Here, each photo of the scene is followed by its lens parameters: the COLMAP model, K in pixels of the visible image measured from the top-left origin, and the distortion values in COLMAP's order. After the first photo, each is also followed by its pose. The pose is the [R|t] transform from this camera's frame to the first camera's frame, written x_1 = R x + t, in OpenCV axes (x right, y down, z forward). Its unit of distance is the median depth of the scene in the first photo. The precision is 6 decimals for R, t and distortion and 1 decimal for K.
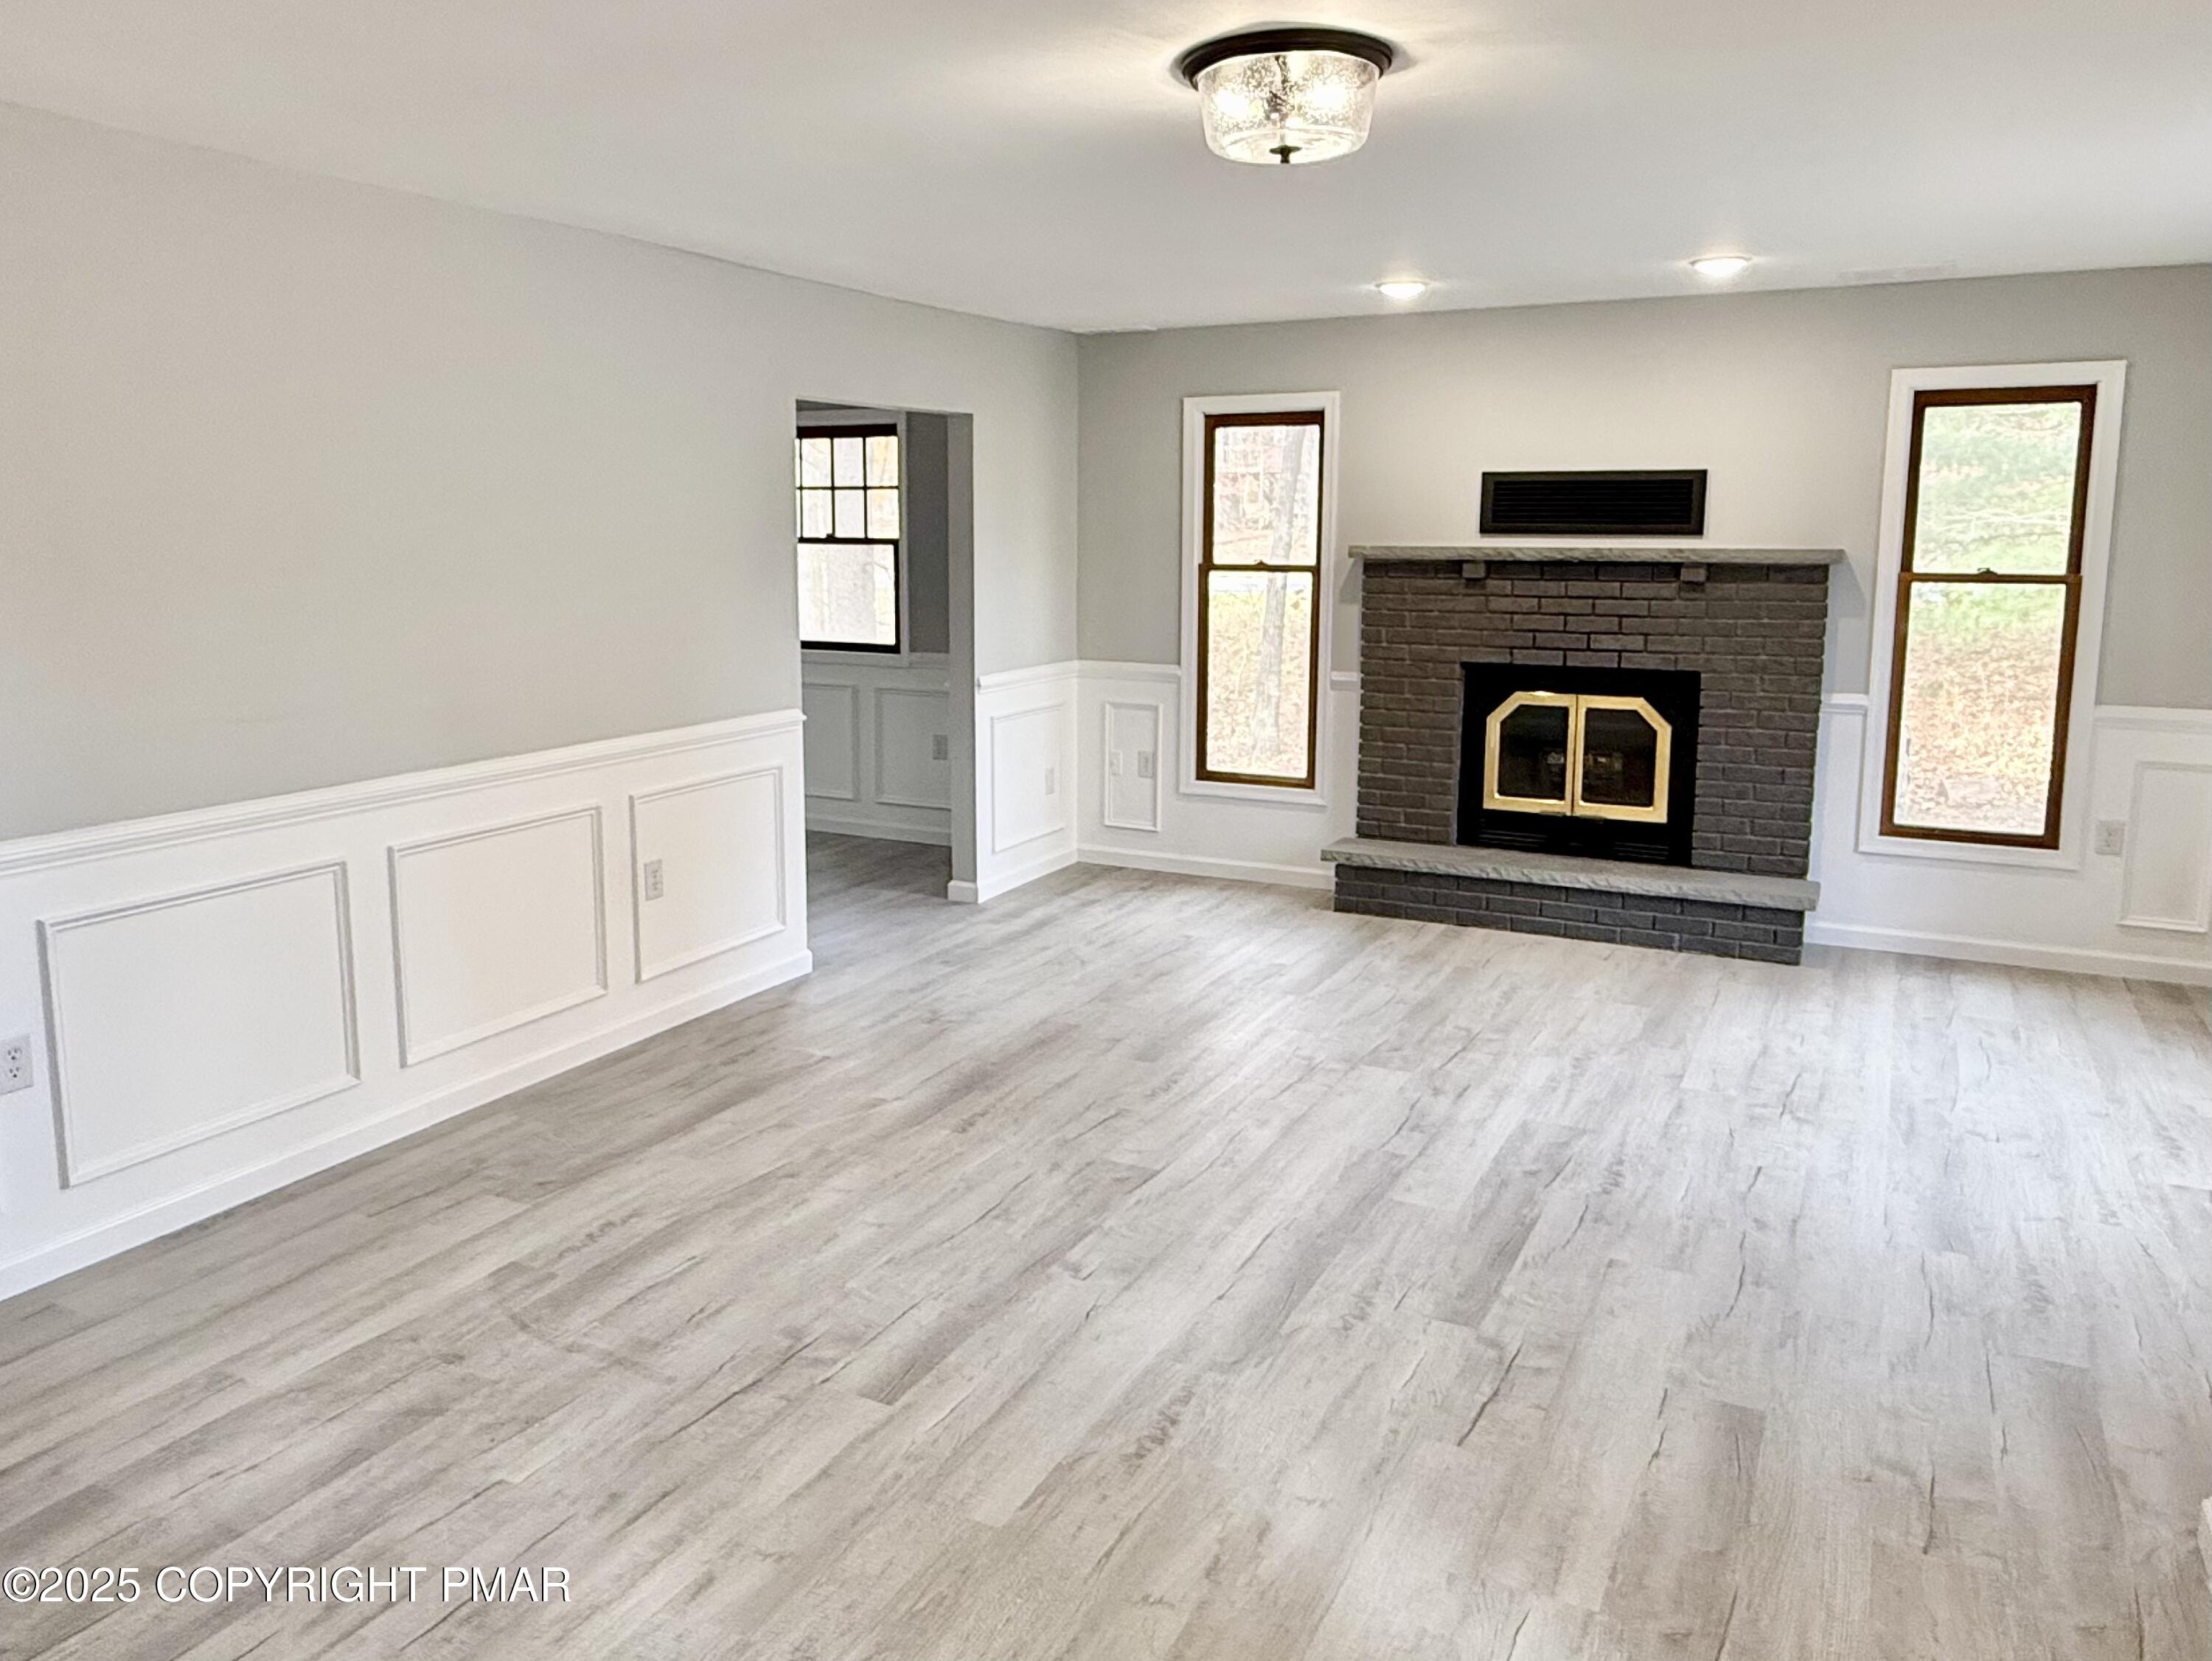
lens RADIAL K [[1398.5, 0, 1106.0], [0, 1398.5, 830.5], [0, 0, 1]] dist [-0.001766, 0.002955]
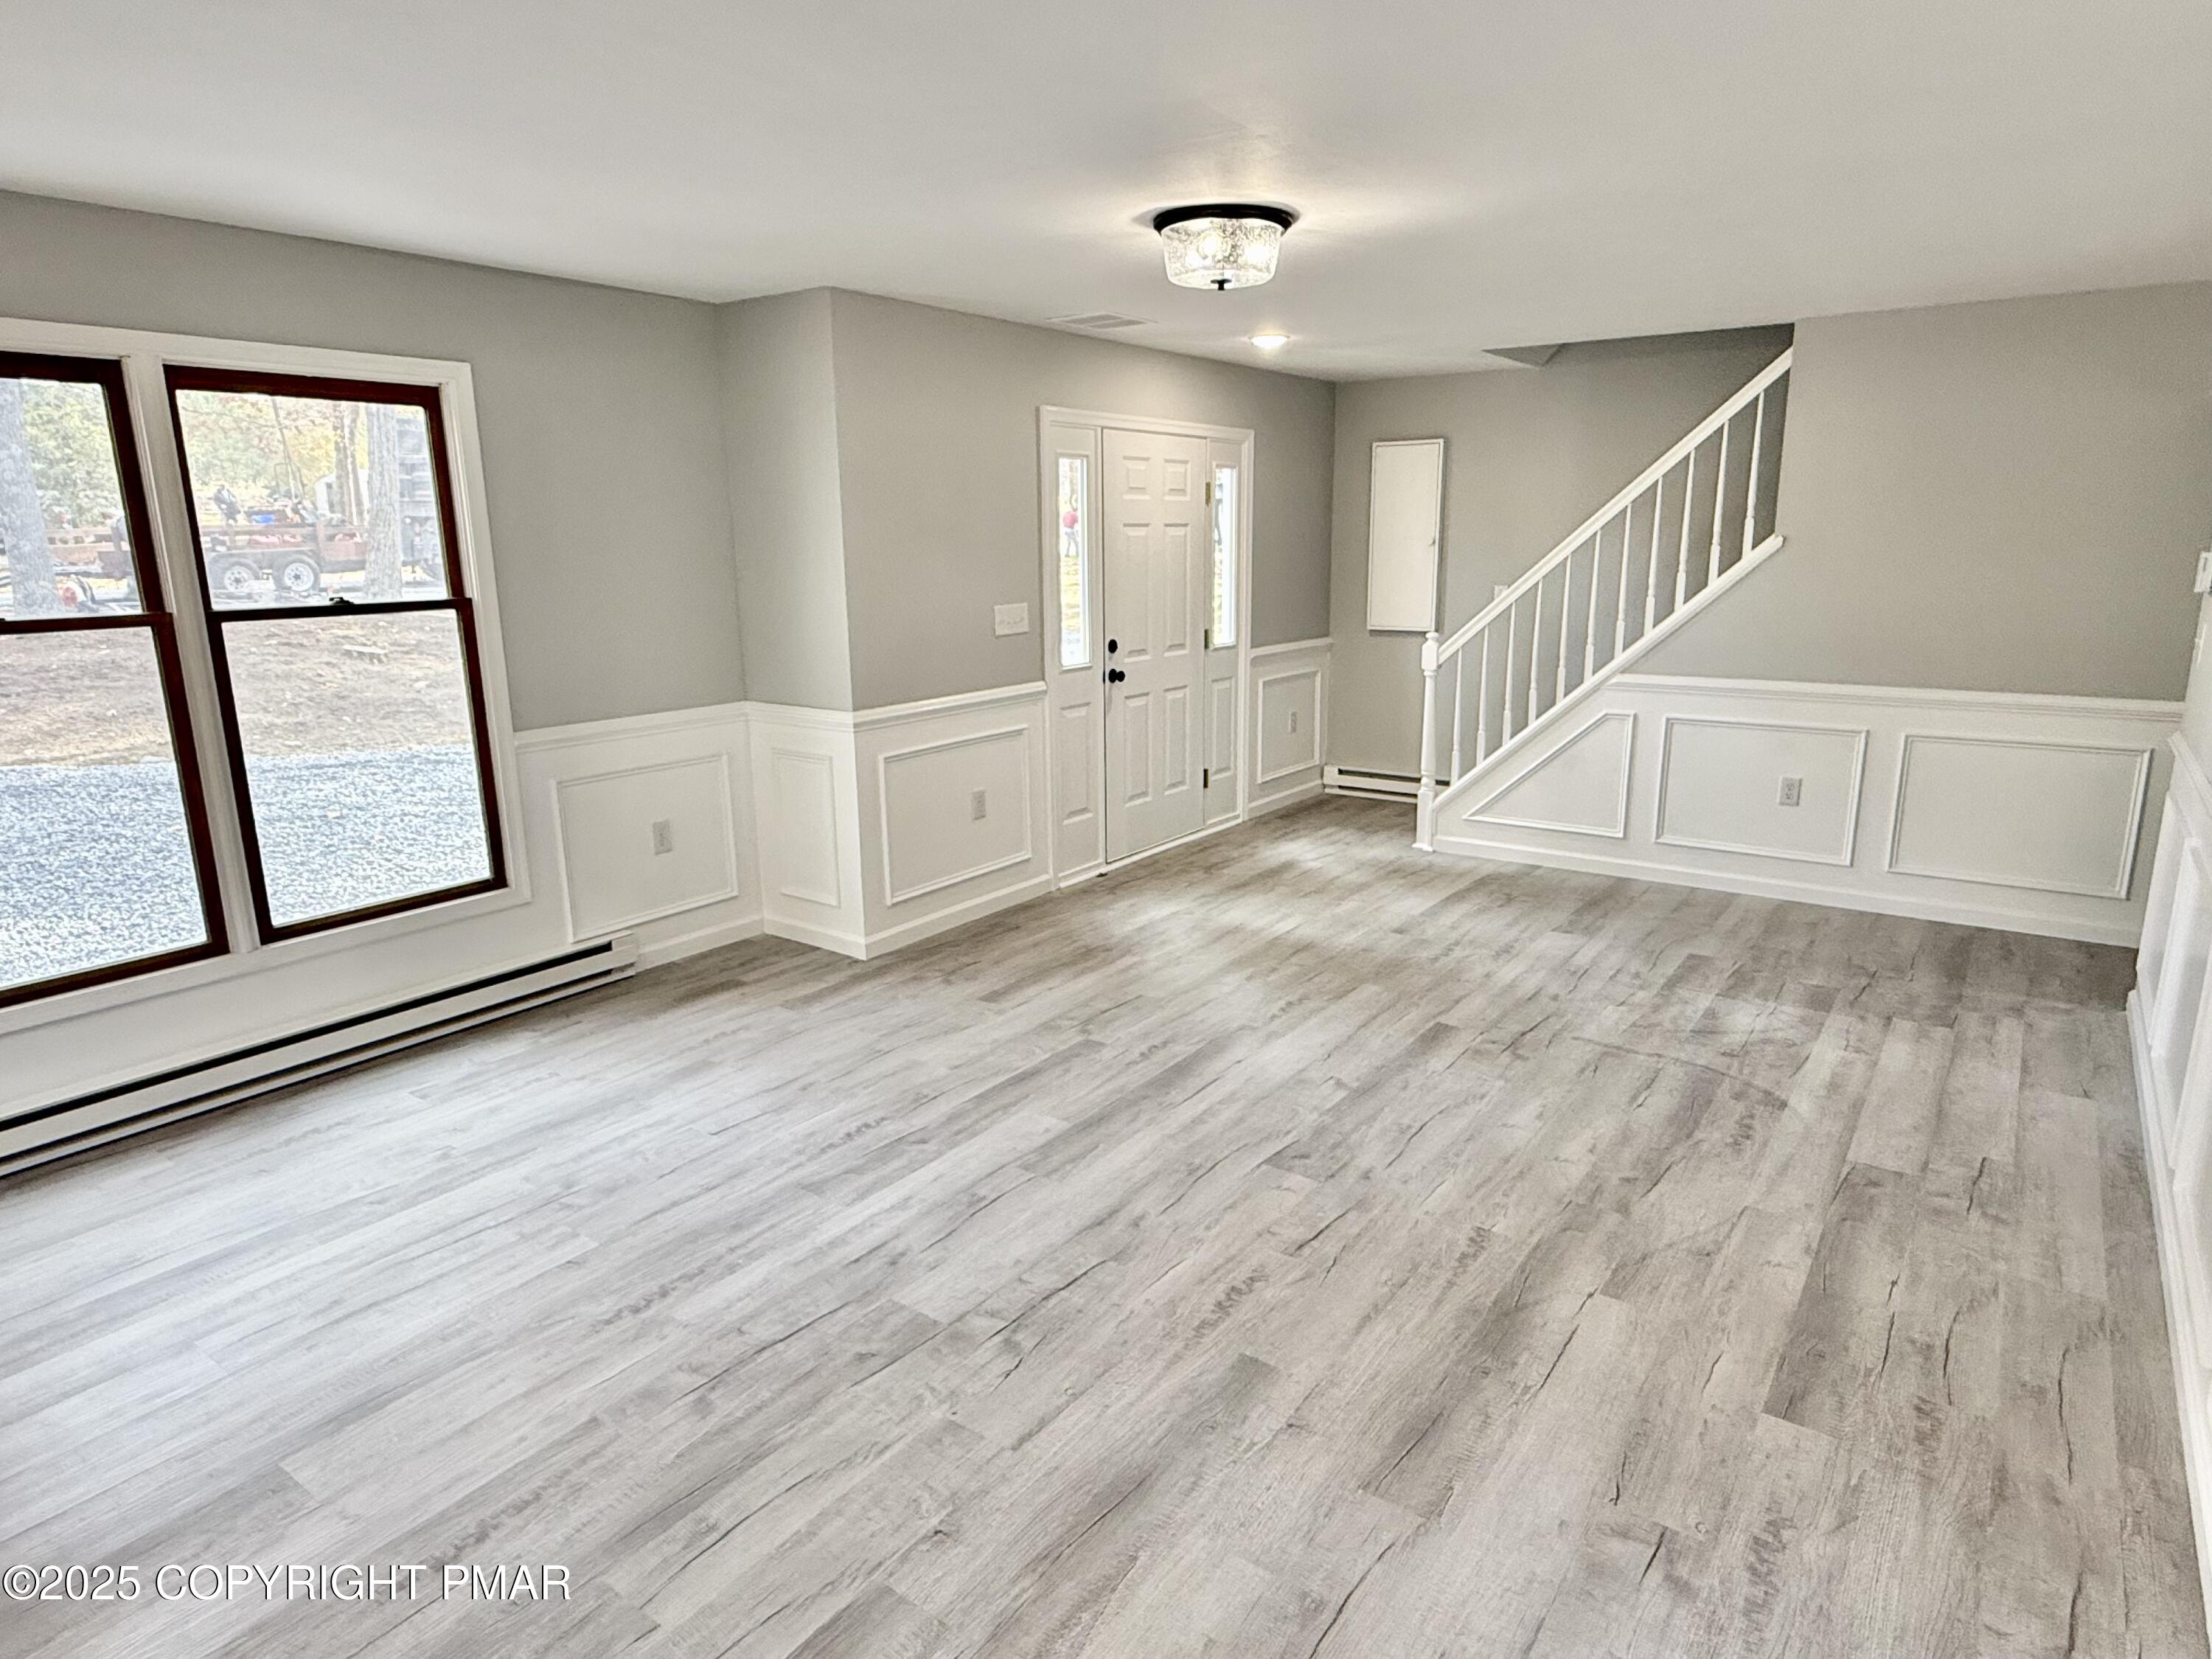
lens RADIAL K [[1398.6, 0, 1106.0], [0, 1398.6, 829.5], [0, 0, 1]] dist [-0.001766, 0.002955]
pose [[-0.988412, -0.019304, 0.150563, 0.002672], [0.044913, 0.910279, 0.411552, -0.456360], [-0.144999, 0.413545, -0.898864, 2.022156]]
